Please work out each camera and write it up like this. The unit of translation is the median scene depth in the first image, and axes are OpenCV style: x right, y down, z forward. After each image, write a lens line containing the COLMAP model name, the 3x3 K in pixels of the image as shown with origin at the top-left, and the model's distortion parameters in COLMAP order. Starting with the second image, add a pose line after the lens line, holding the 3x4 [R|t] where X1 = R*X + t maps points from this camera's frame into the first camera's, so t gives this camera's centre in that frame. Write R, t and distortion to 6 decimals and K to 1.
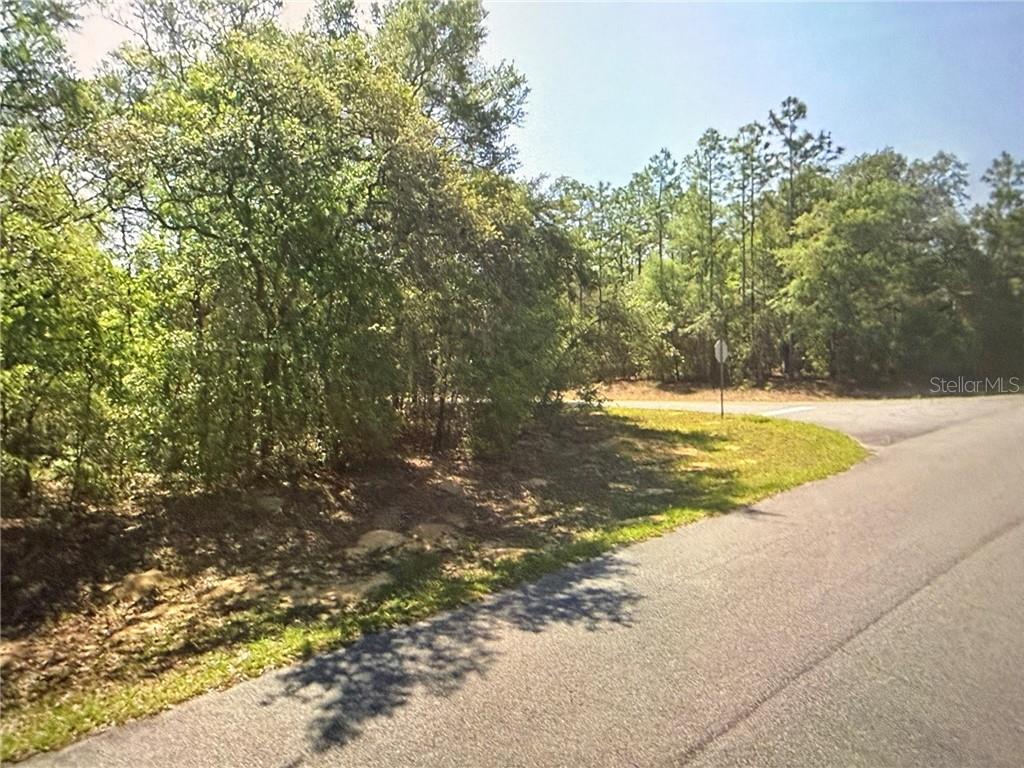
lens RADIAL K [[1039.5, 0, 511.9], [0, 1039.5, 384.8], [0, 0, 1]] dist [-0.018399, 0.000000]
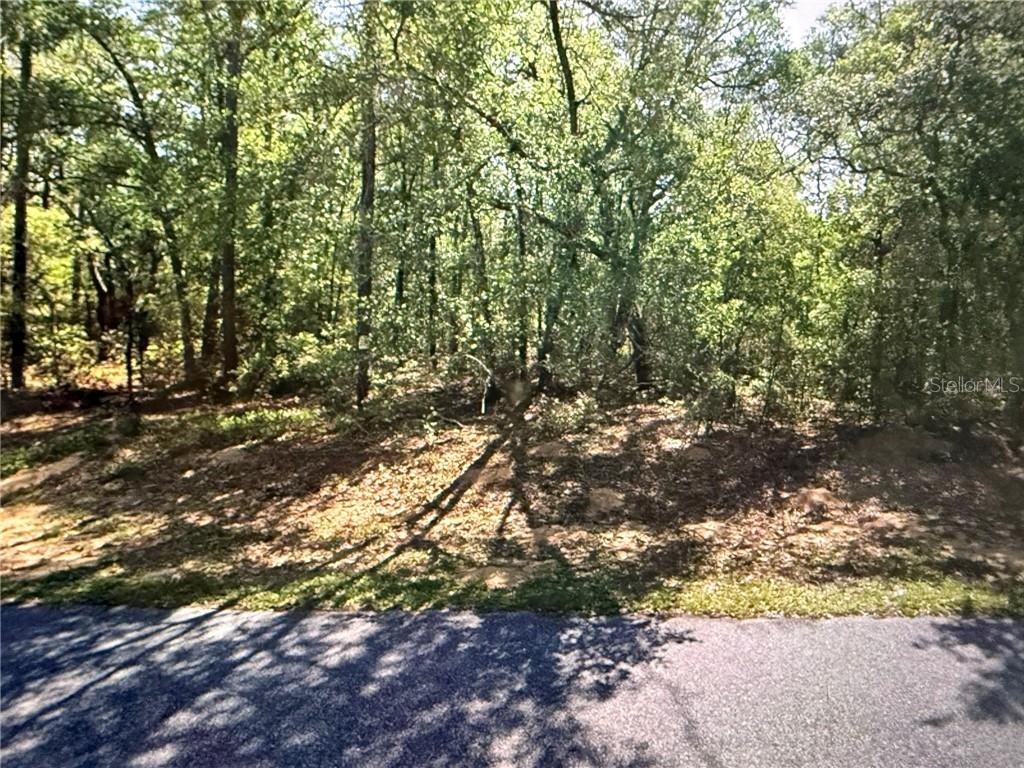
lens RADIAL K [[1039.5, 0, 512.0], [0, 1039.5, 382.3], [0, 0, 1]] dist [-0.018399, 0.000000]
pose [[0.370342, 0.077817, -0.925630, 0.535977], [-0.038591, 0.996913, 0.068369, 0.004186], [0.928094, 0.010401, 0.372202, 0.282230]]
